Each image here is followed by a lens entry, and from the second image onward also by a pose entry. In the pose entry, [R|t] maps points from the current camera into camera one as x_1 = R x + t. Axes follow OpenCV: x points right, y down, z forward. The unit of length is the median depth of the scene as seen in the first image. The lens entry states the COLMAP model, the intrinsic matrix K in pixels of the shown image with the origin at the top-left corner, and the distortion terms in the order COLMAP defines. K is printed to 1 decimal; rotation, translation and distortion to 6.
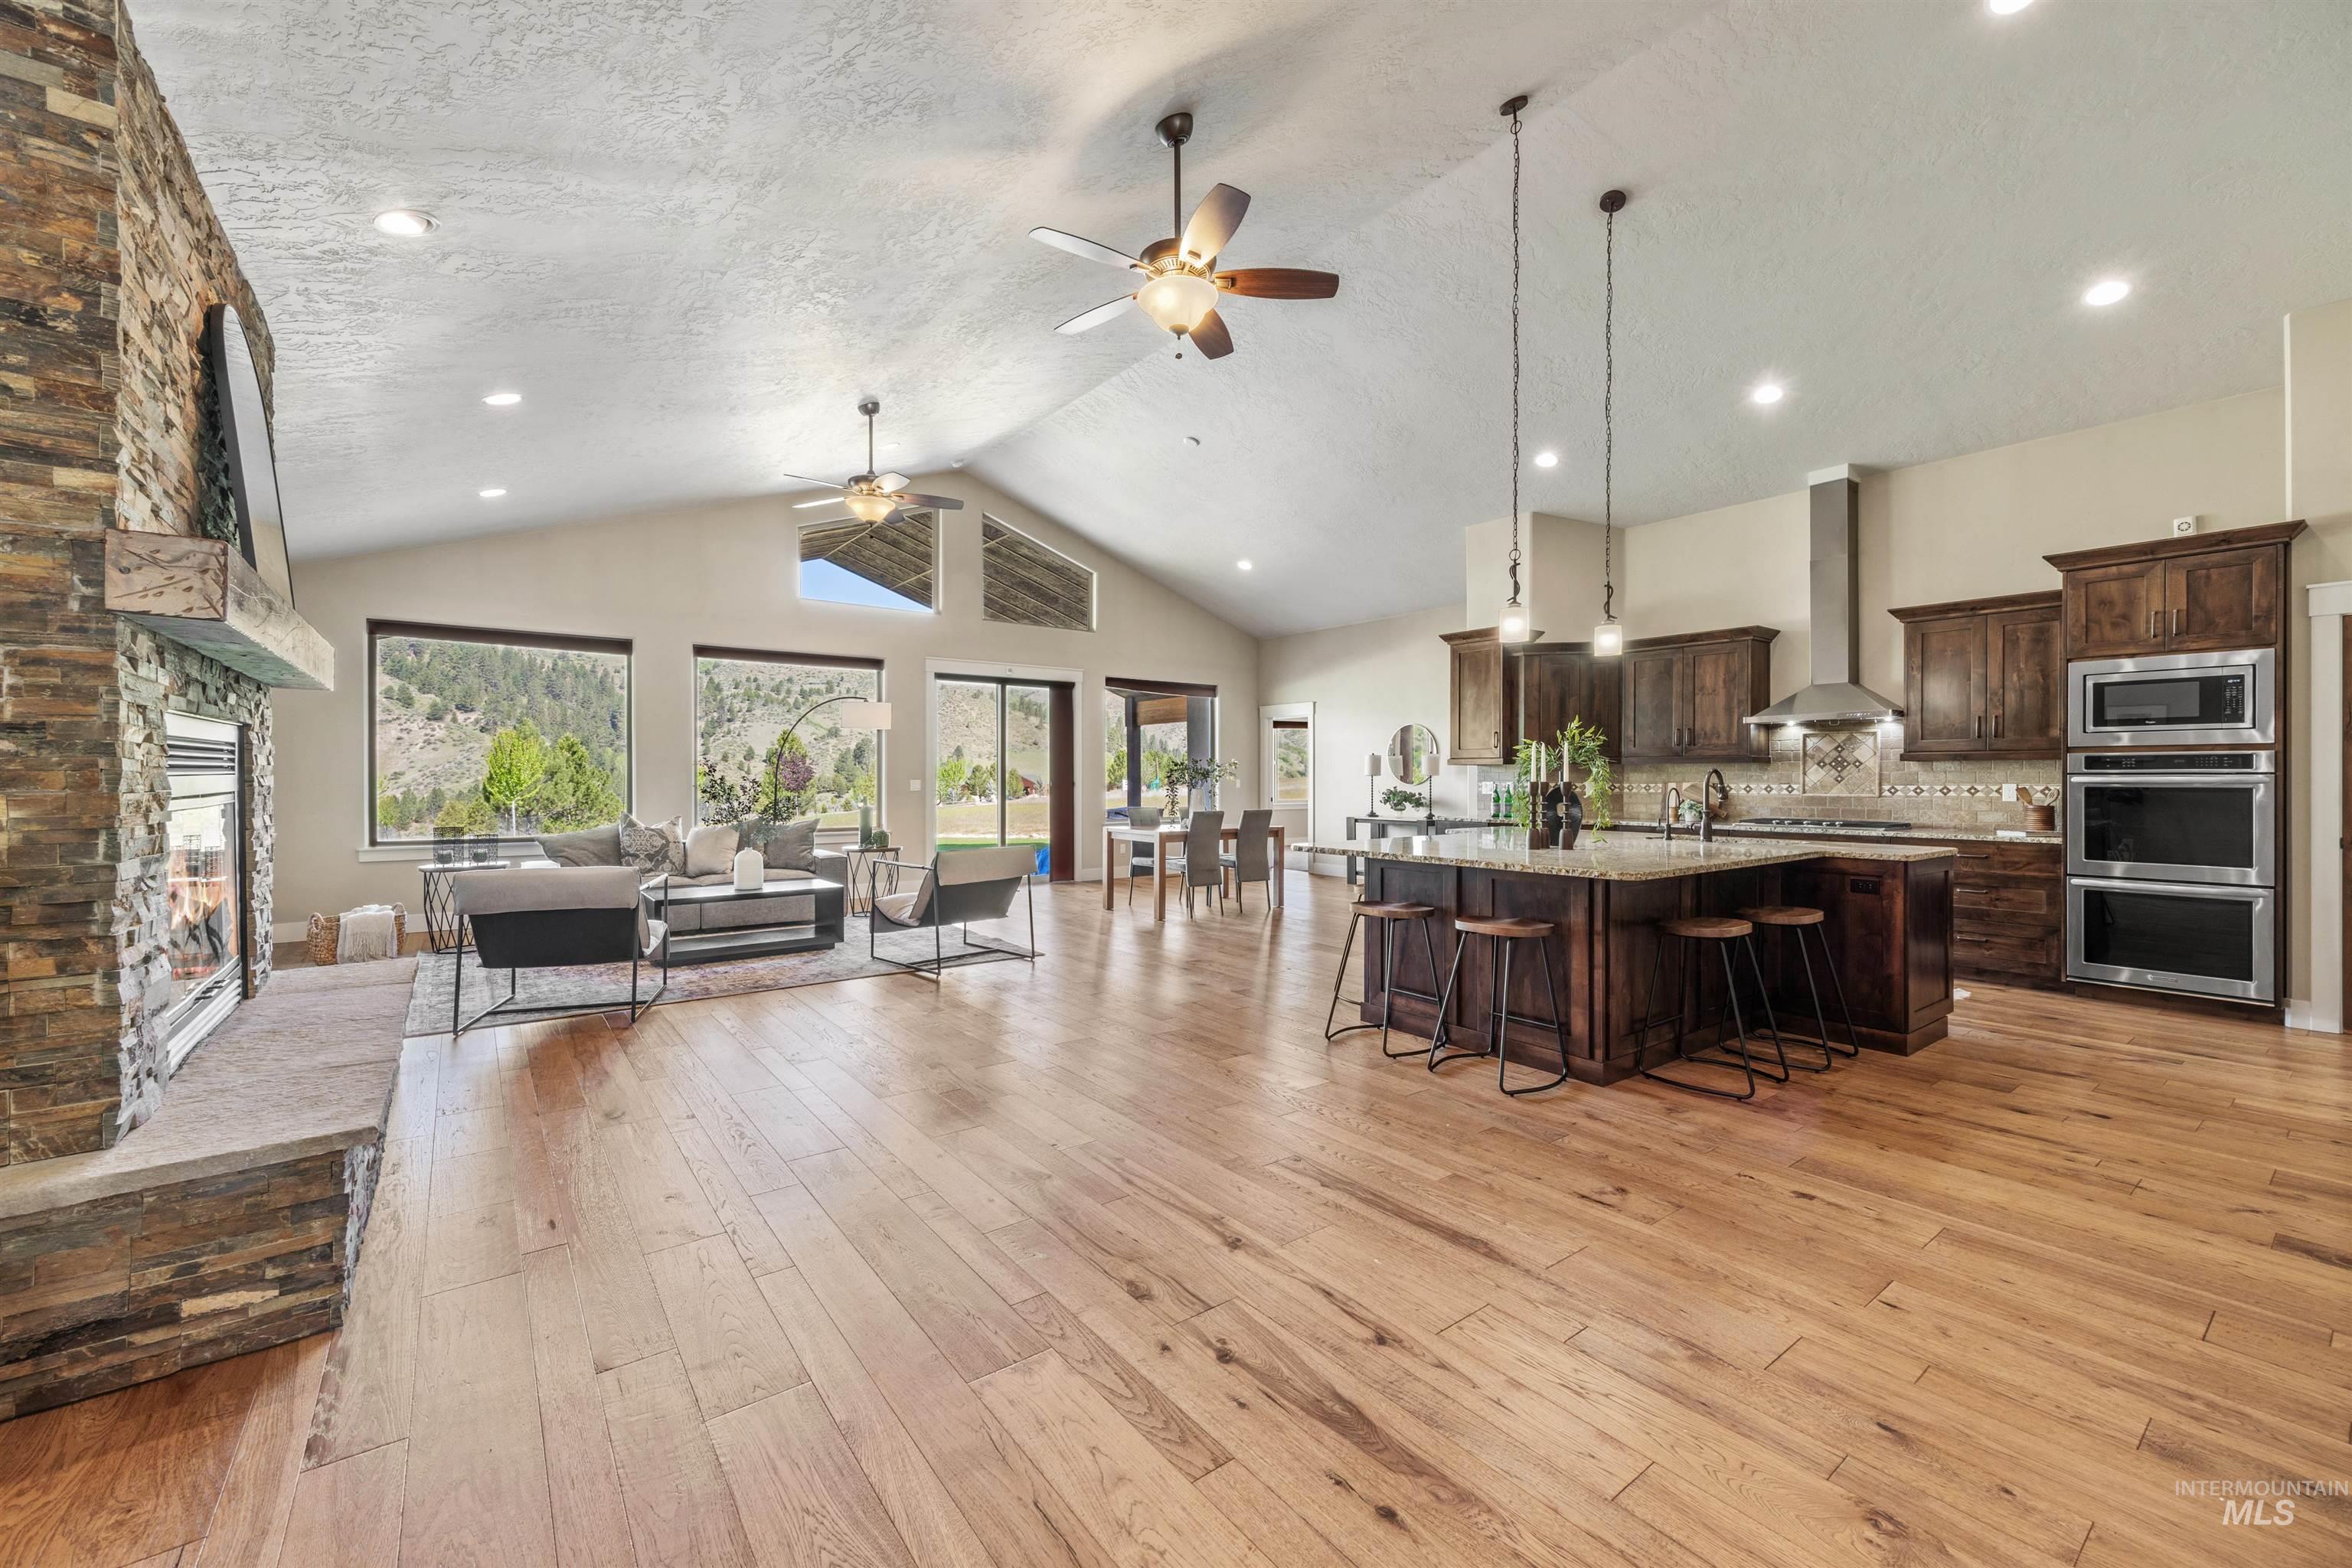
lens RADIAL K [[930.9, 0, 1175.8], [0, 930.9, 779.6], [0, 0, 1]] dist [0.010392, -0.001048]
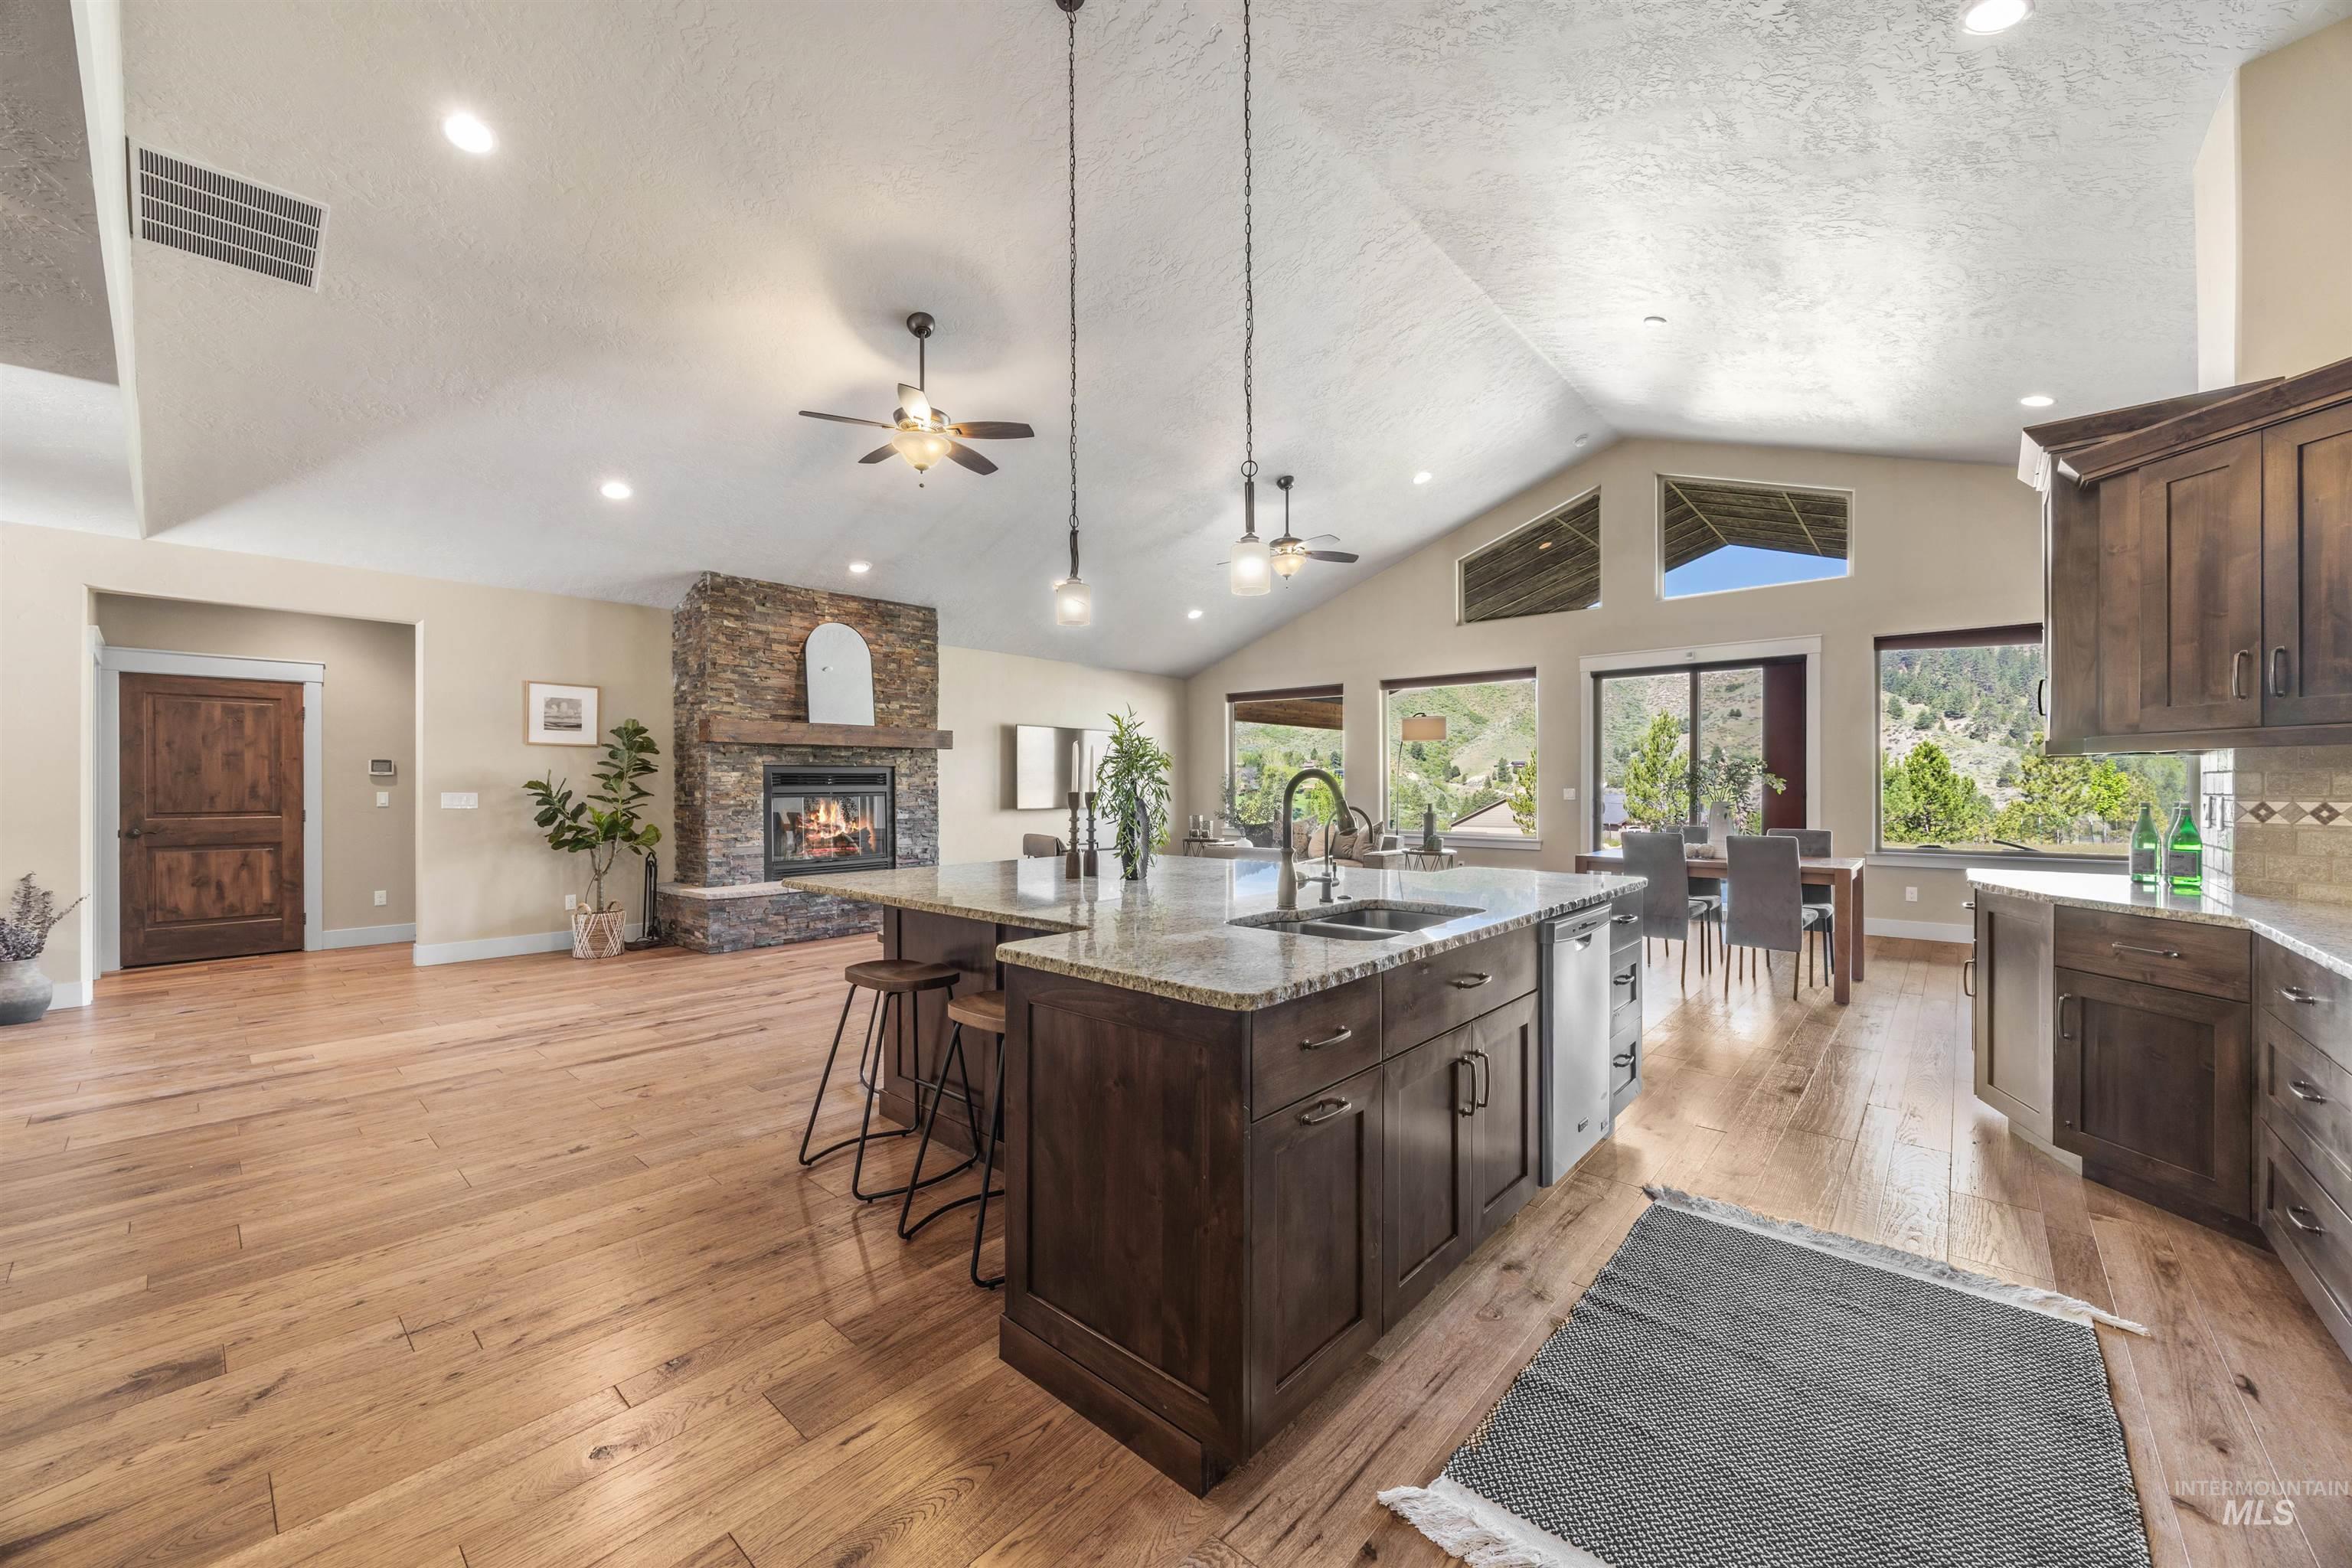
lens RADIAL K [[888.5, 0, 1168.5], [0, 888.5, 788.2], [0, 0, 1]] dist [-0.003956, 0.000754]
pose [[0.192422, 0.002082, -0.981310, 0.890773], [-0.000699, 0.999998, 0.001985, -0.002511], [0.981312, 0.000304, 0.192423, 0.712910]]
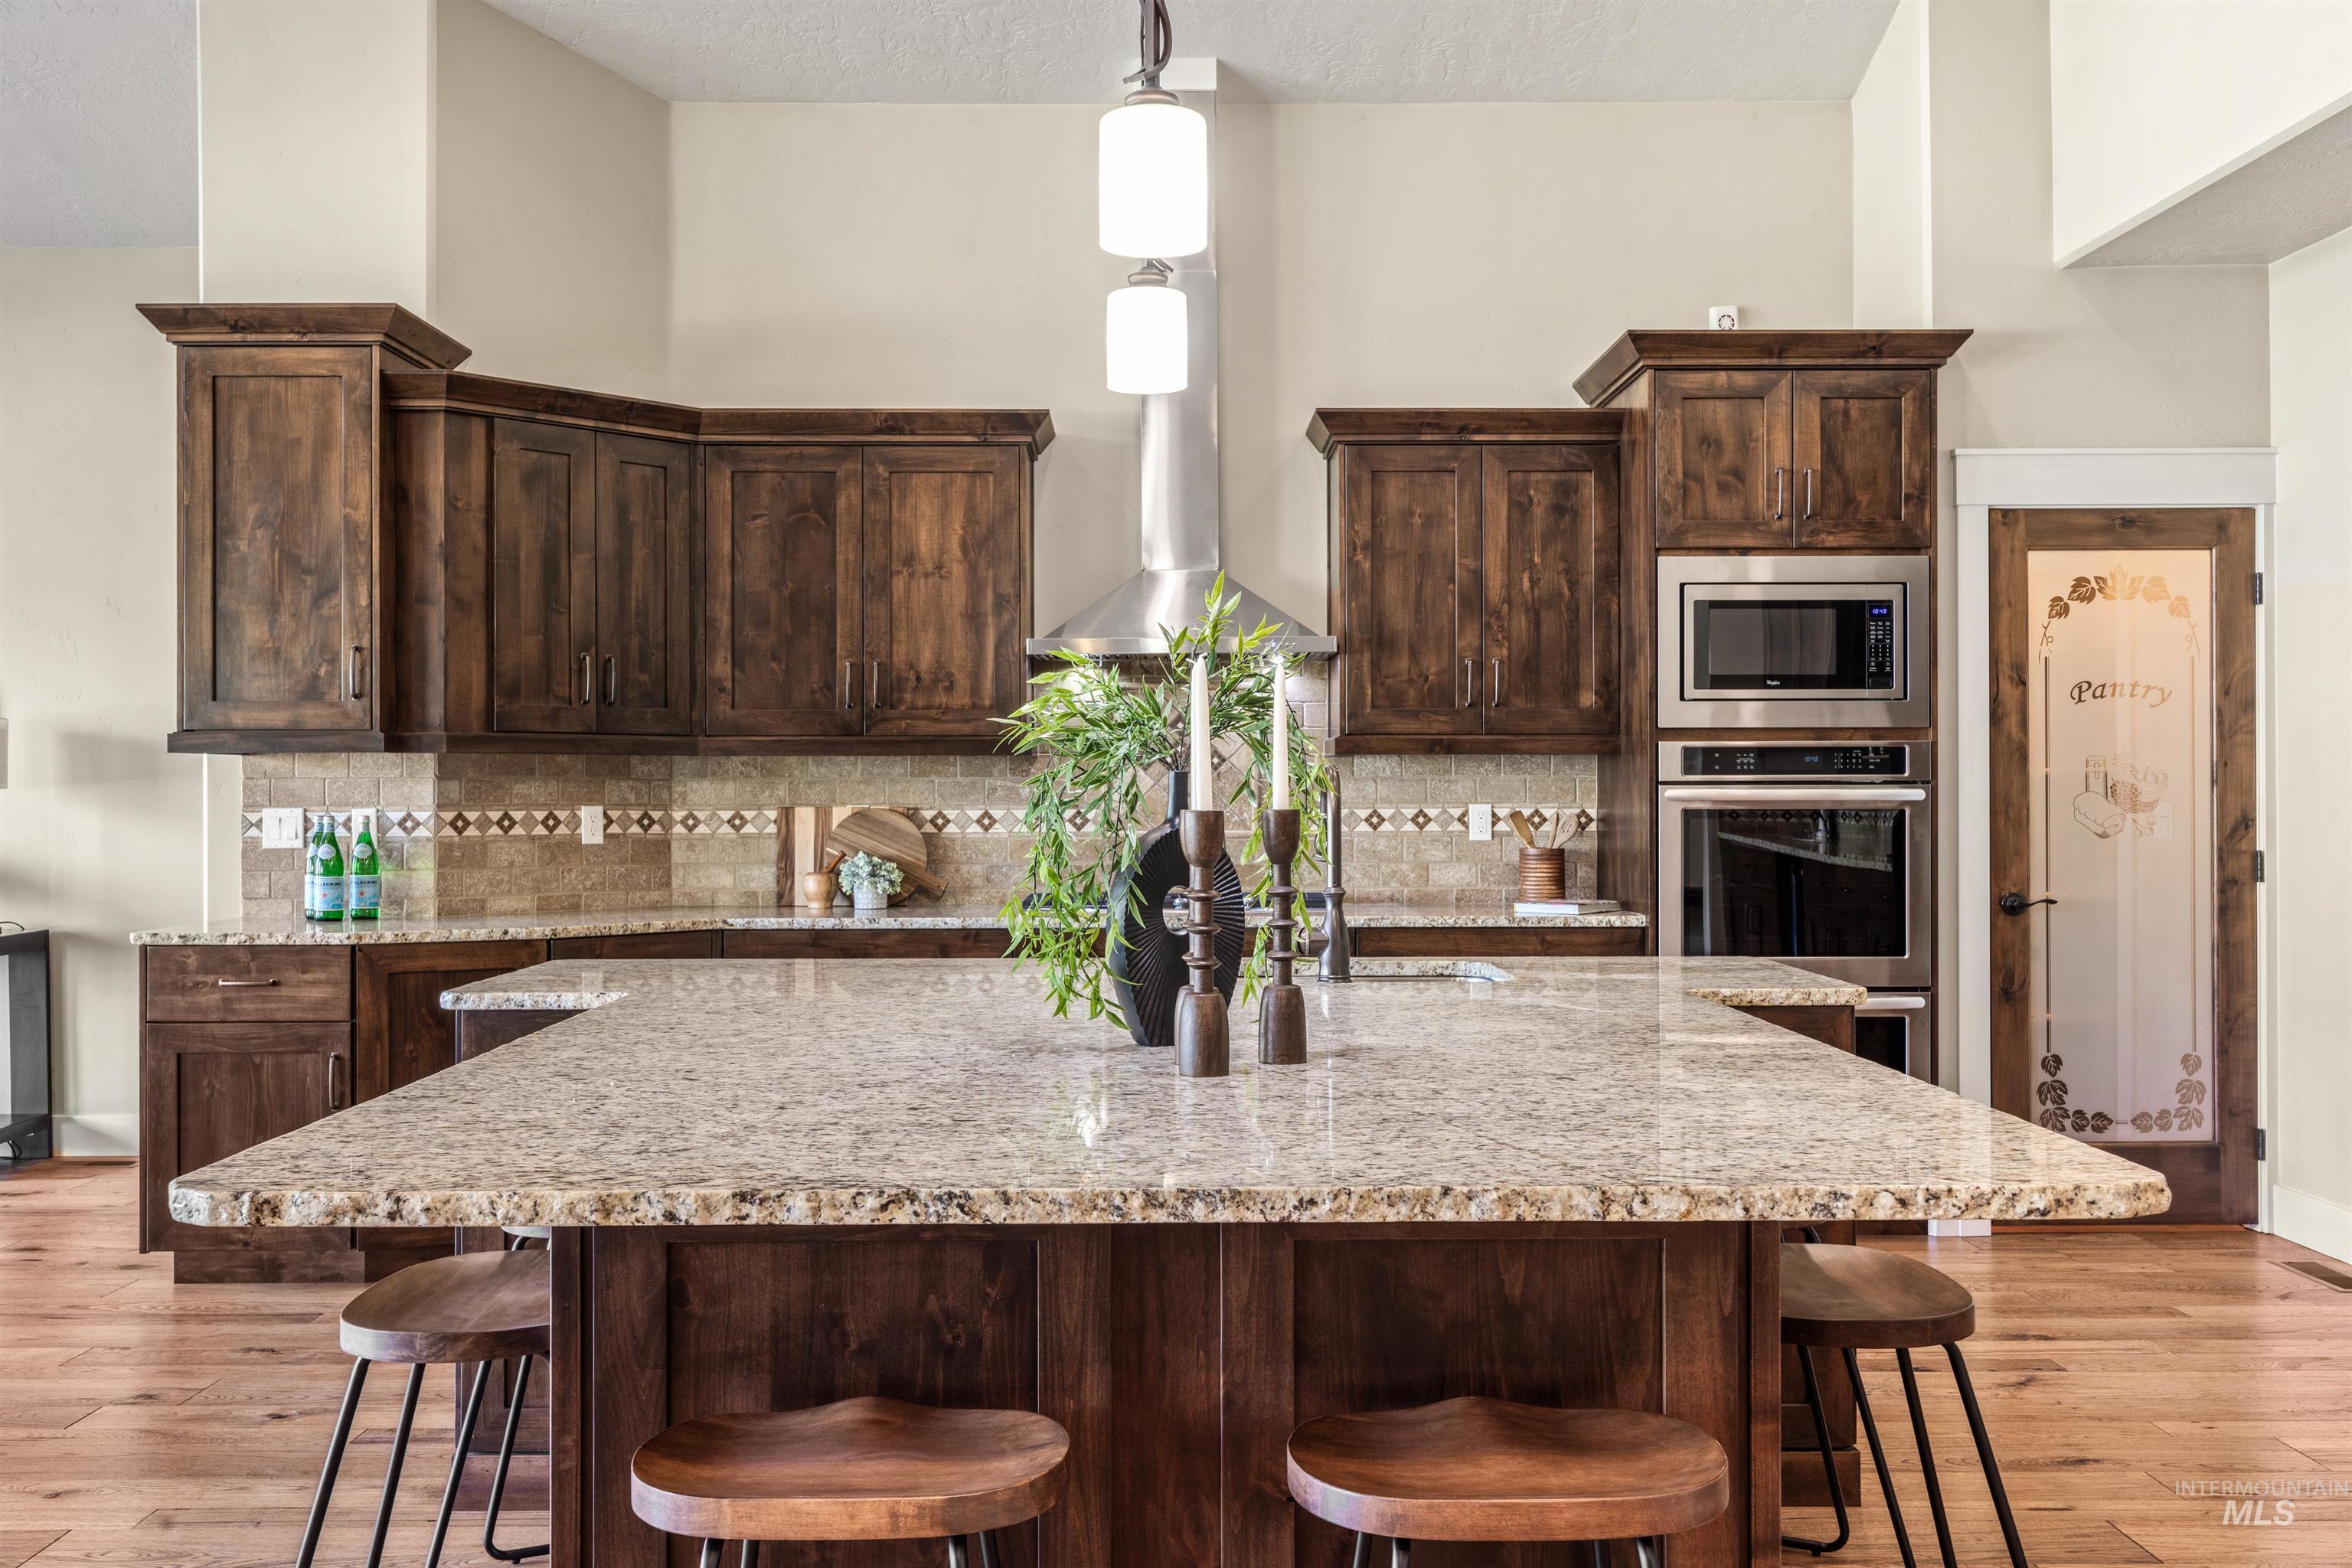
lens RADIAL K [[2053.6, 0, 1167.3], [0, 2053.6, 786.2], [0, 0, 1]] dist [0.013794, -0.023389]
pose [[0.595276, -0.000169, 0.803522, -0.056658], [0.005232, 0.999980, -0.003665, -0.001713], [-0.803505, 0.006386, 0.595264, 0.513043]]
